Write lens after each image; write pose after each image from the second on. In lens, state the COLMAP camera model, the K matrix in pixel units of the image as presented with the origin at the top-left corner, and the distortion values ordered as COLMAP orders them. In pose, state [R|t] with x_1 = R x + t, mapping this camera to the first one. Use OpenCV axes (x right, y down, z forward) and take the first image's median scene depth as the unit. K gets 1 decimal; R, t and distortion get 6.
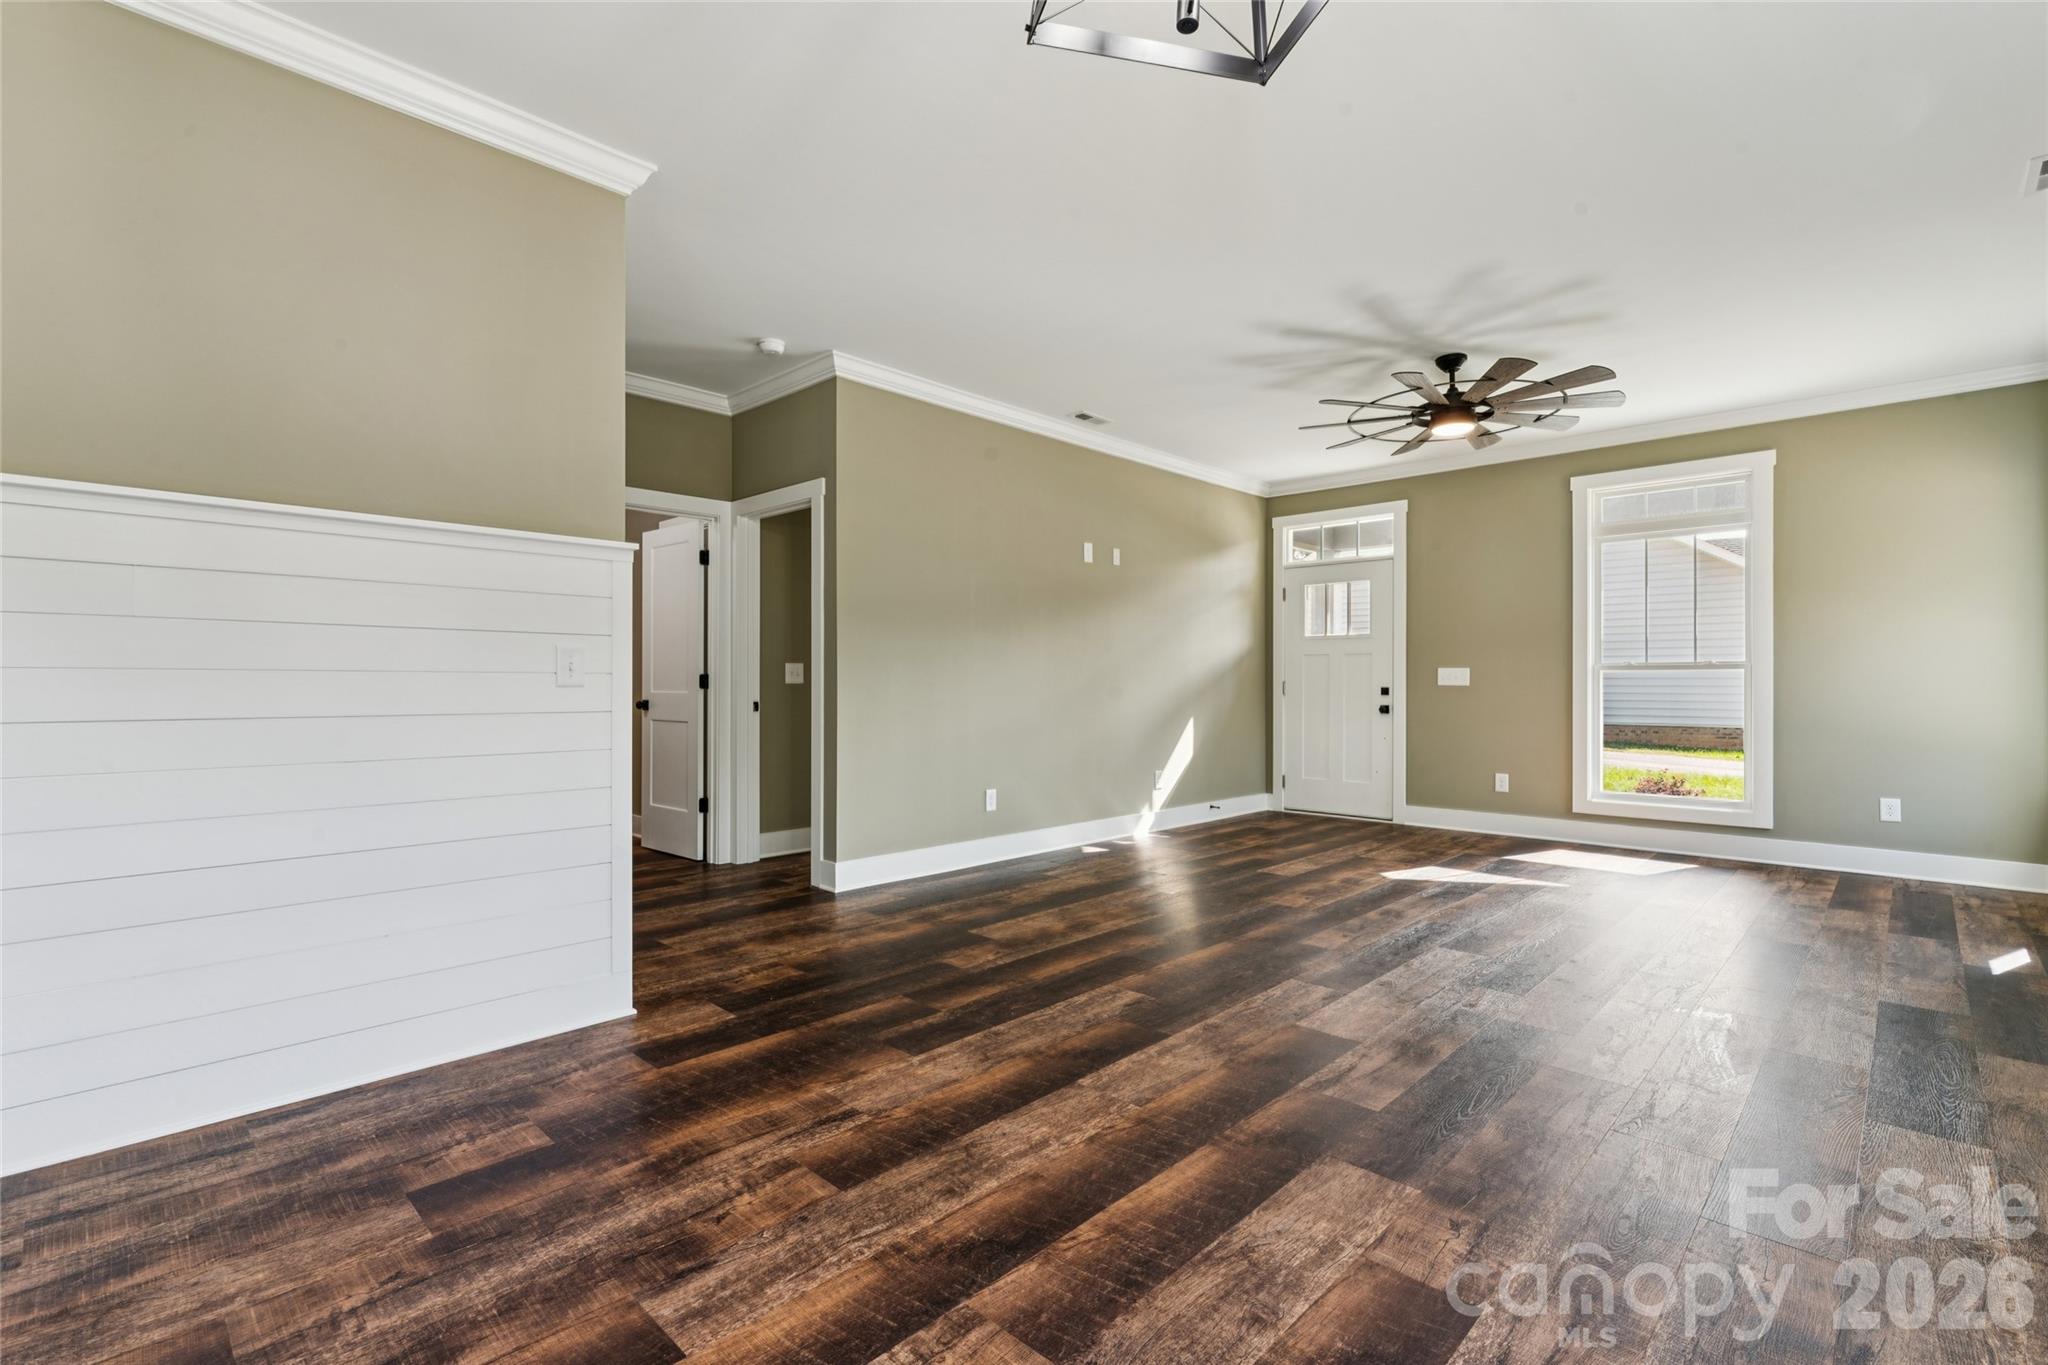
lens RADIAL K [[923.1, 0, 1014.9], [0, 923.1, 683.4], [0, 0, 1]] dist [-0.002111, 0.001831]
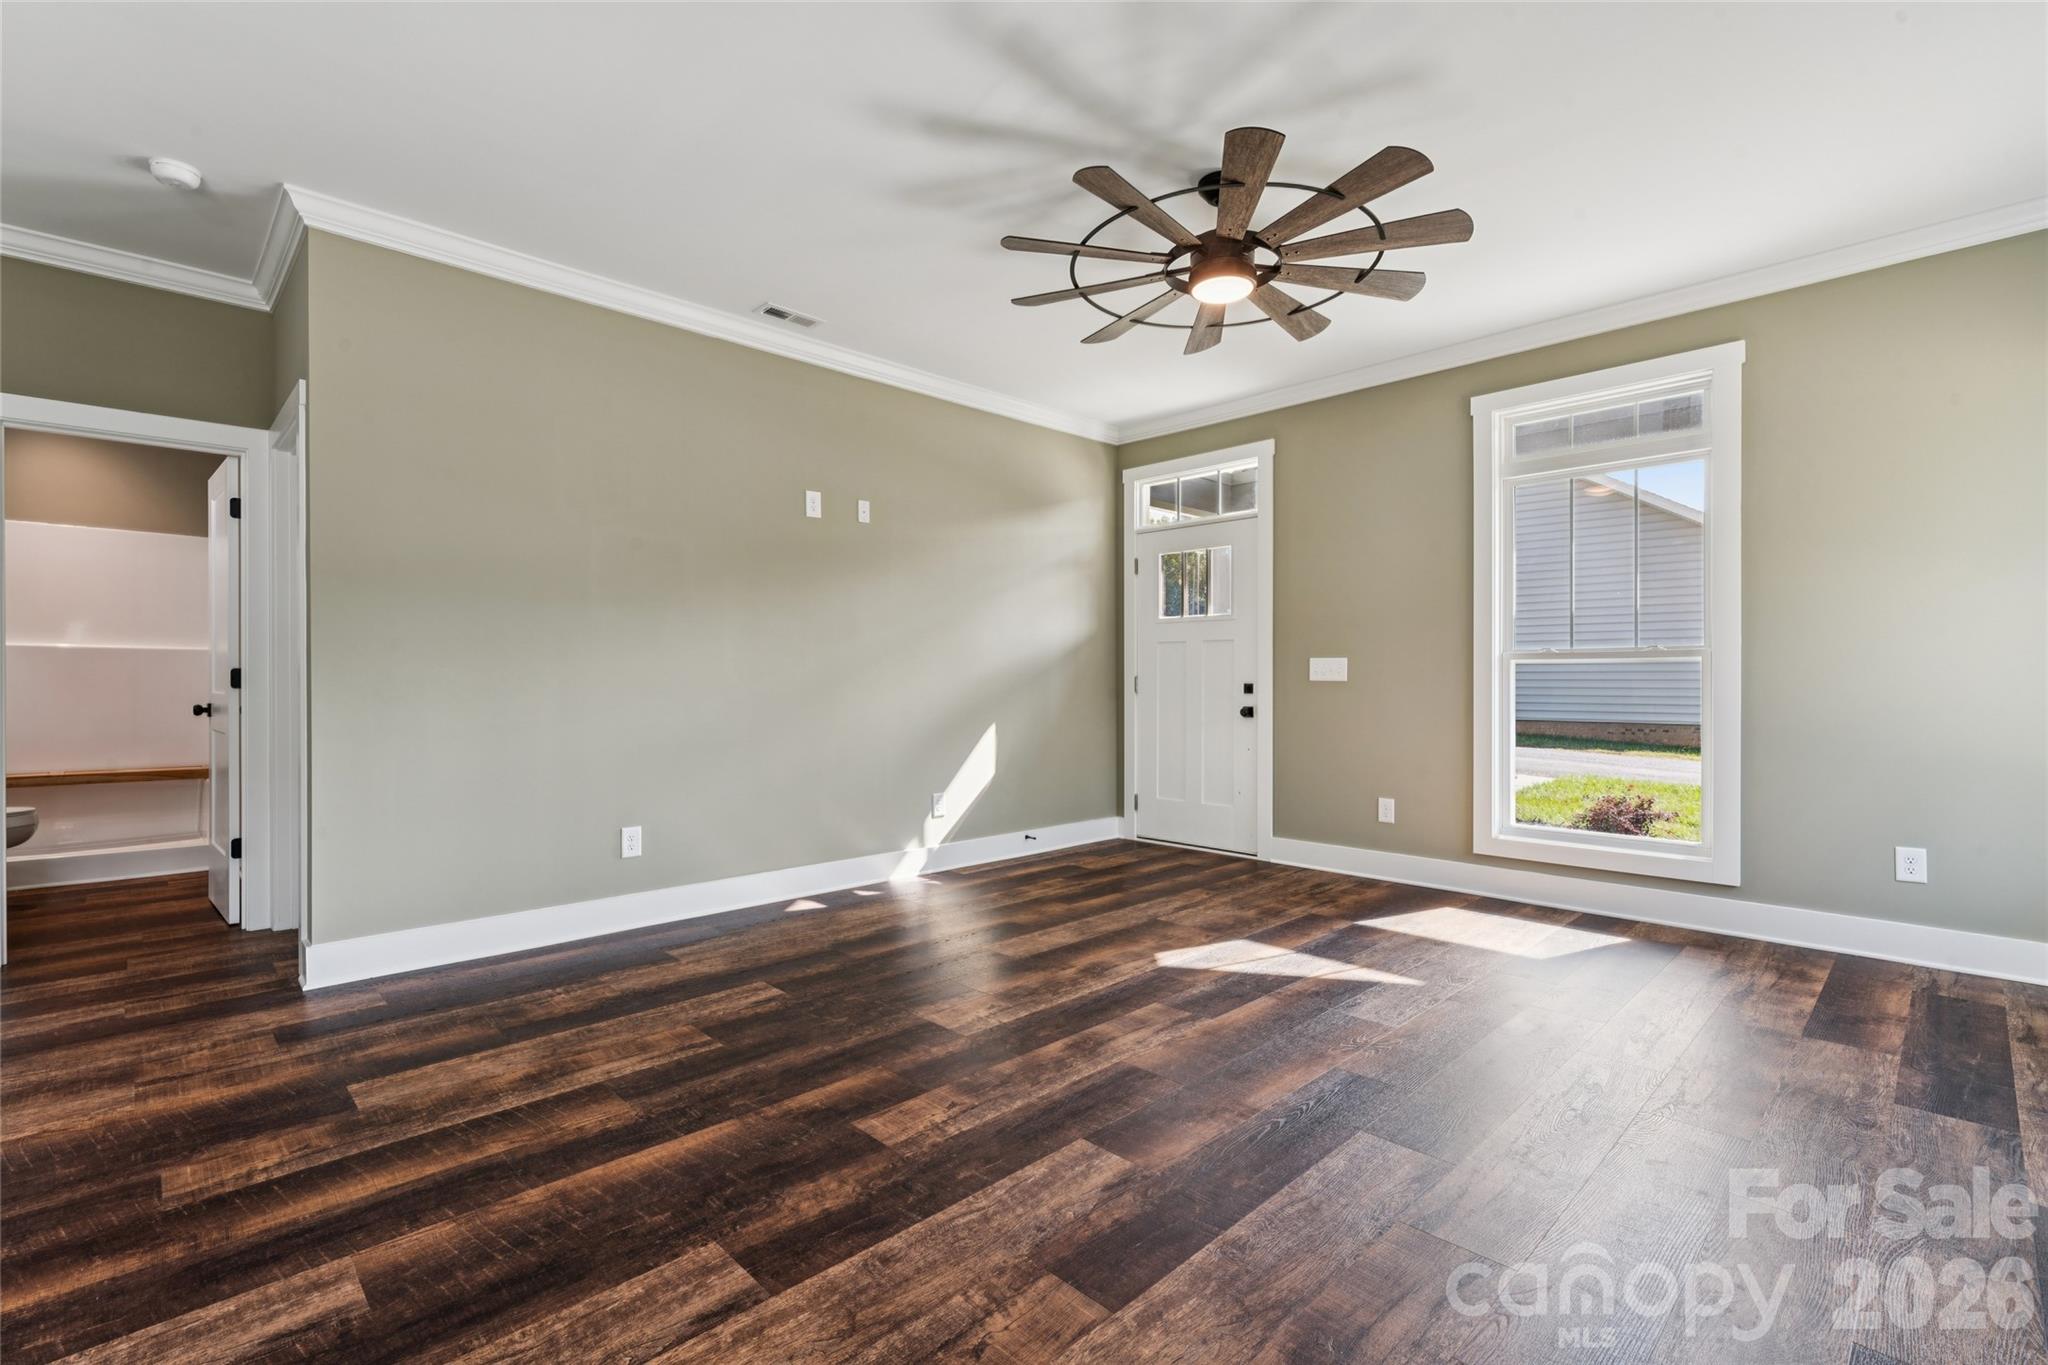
lens RADIAL K [[923.1, 0, 1015.9], [0, 923.1, 680.9], [0, 0, 1]] dist [-0.002111, 0.001831]
pose [[0.999645, -0.002684, -0.026494, 0.355797], [0.002739, 0.999994, 0.002064, 0.000133], [0.026489, -0.002136, 0.999647, 0.351305]]
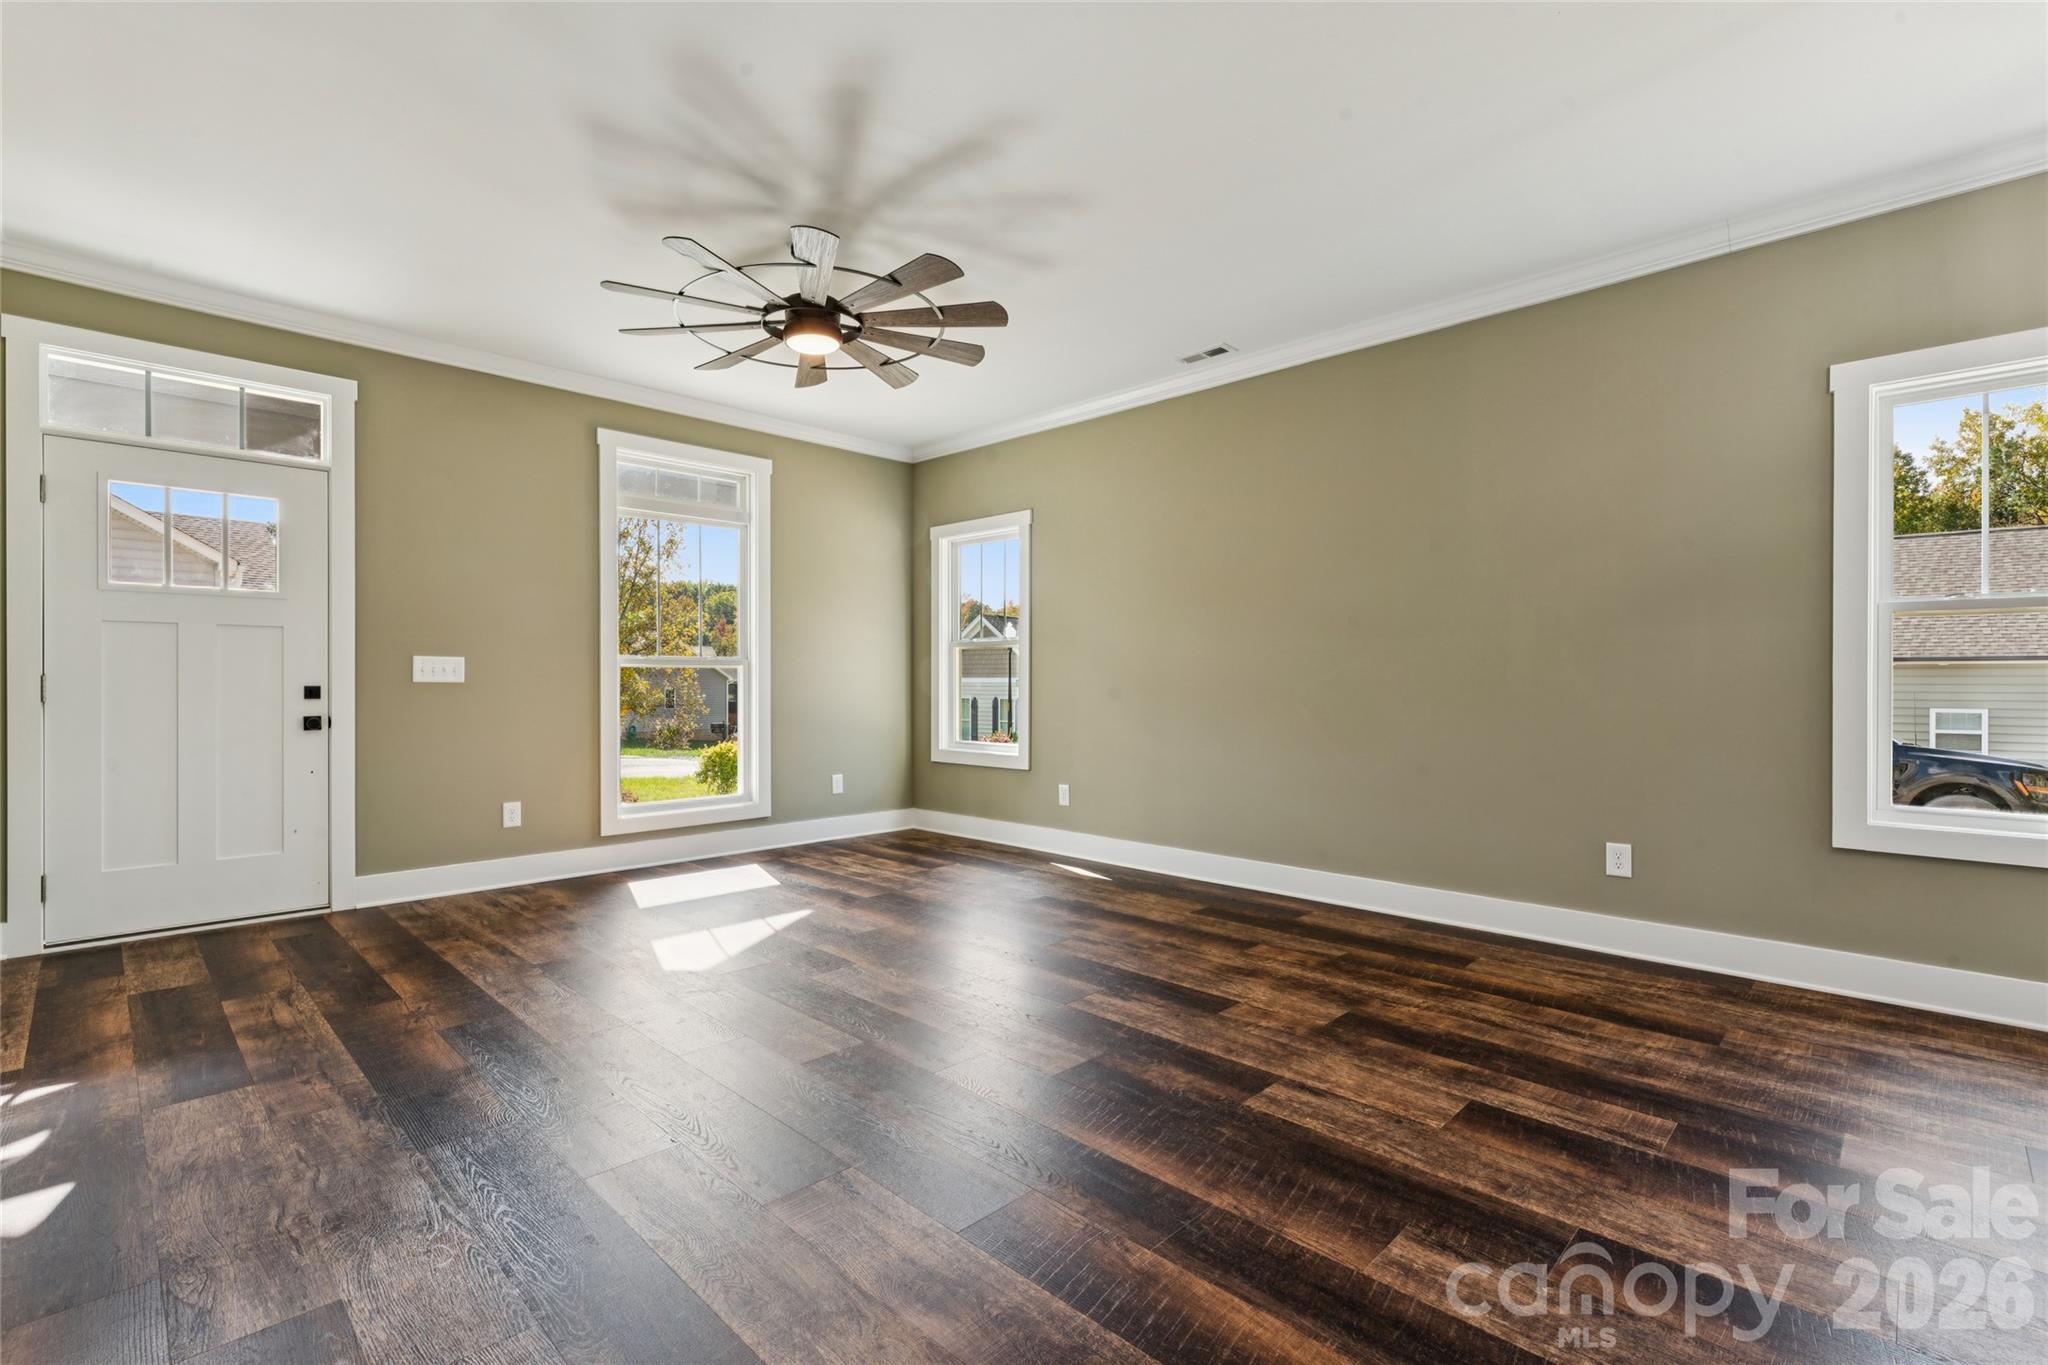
lens RADIAL K [[923.1, 0, 1019.4], [0, 923.1, 679.3], [0, 0, 1]] dist [-0.002111, 0.001831]
pose [[0.002368, 0.000486, 0.999997, -0.291833], [-0.001369, 0.999999, -0.000482, 0.000072], [-0.999996, -0.001368, 0.002369, 0.854630]]
